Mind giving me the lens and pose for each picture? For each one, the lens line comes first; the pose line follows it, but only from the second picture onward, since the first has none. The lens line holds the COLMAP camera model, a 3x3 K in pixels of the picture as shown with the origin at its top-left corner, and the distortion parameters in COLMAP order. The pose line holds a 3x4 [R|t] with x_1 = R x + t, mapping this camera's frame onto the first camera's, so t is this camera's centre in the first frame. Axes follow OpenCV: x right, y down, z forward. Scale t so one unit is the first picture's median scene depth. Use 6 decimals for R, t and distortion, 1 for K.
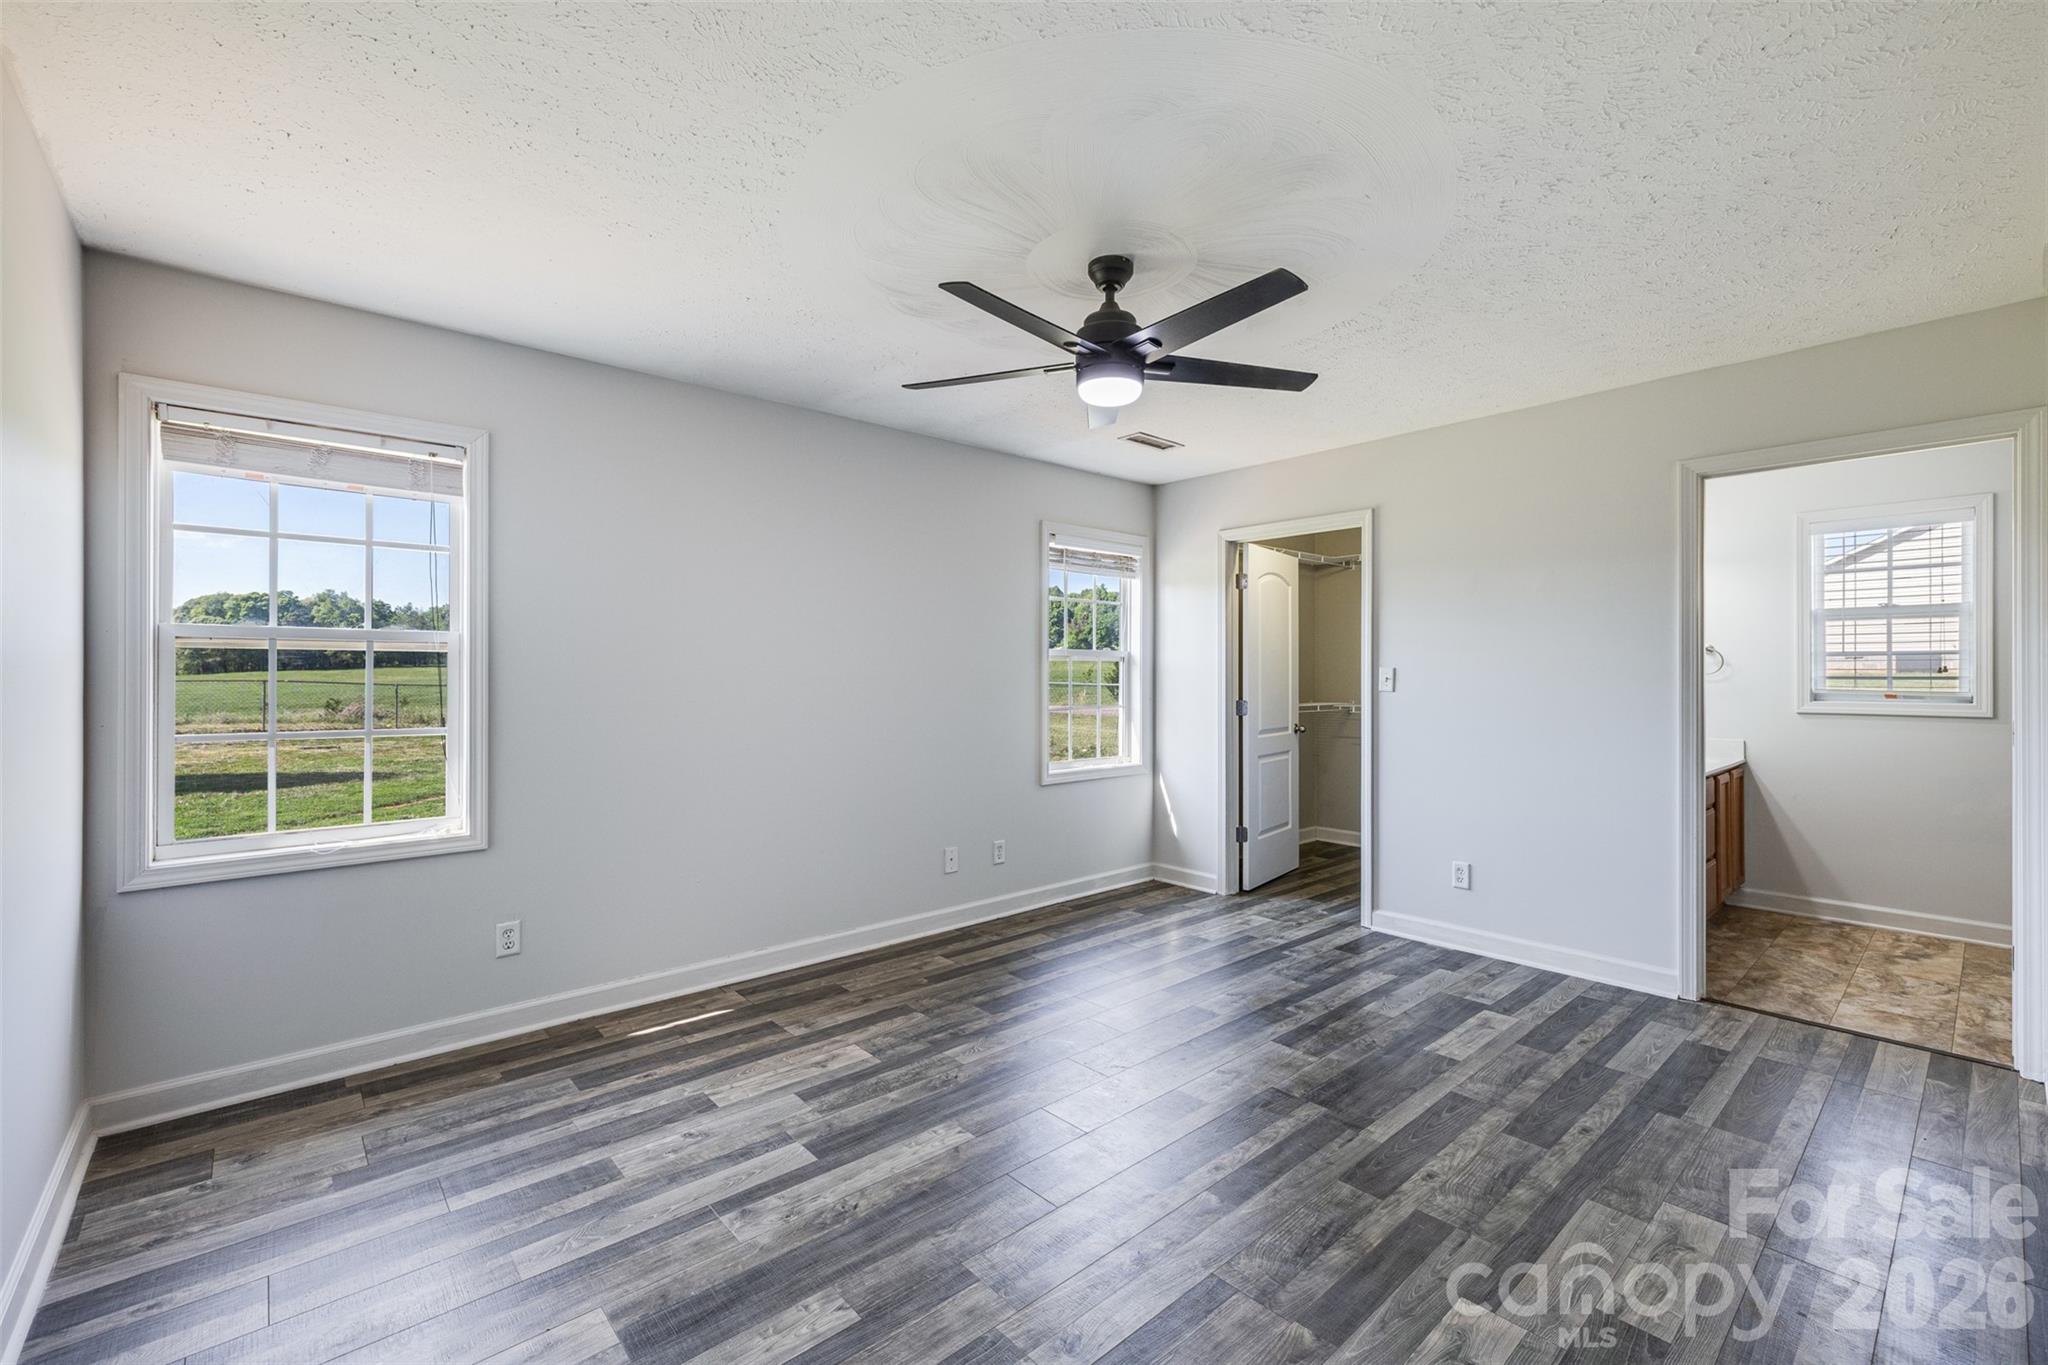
lens RADIAL K [[861.8, 0, 1021.0], [0, 861.8, 685.2], [0, 0, 1]] dist [-0.002106, 0.000430]
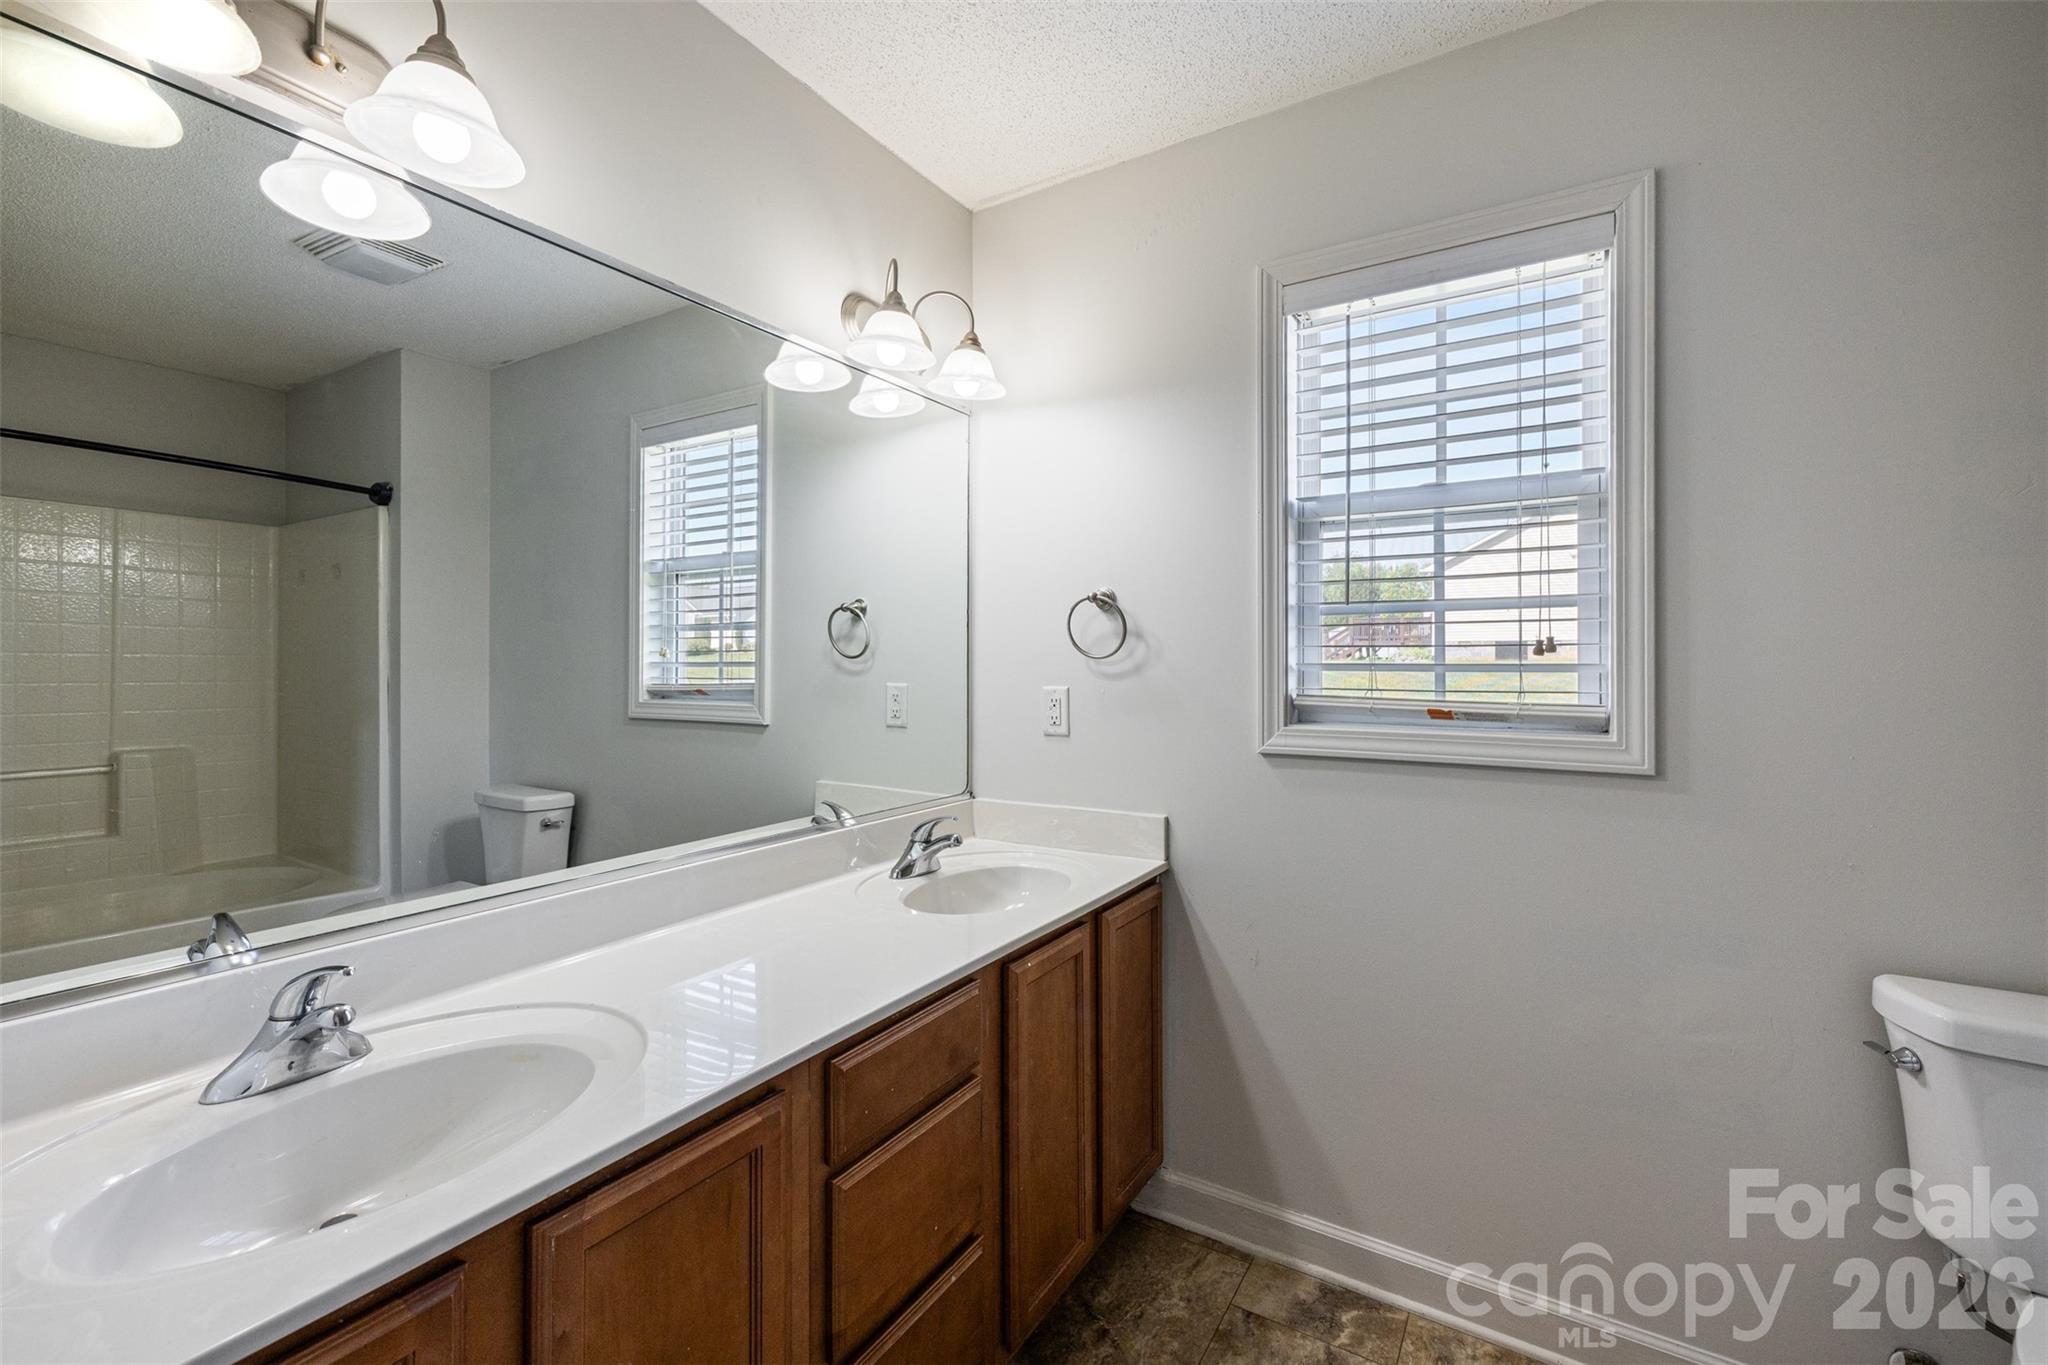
lens RADIAL K [[861.8, 0, 1024.7], [0, 861.8, 669.4], [0, 0, 1]] dist [-0.002106, 0.000430]
pose [[0.957793, 0.002667, 0.287446, 0.708354], [-0.001582, 0.999991, -0.004008, -0.005768], [-0.287454, 0.003384, 0.957789, 0.670756]]
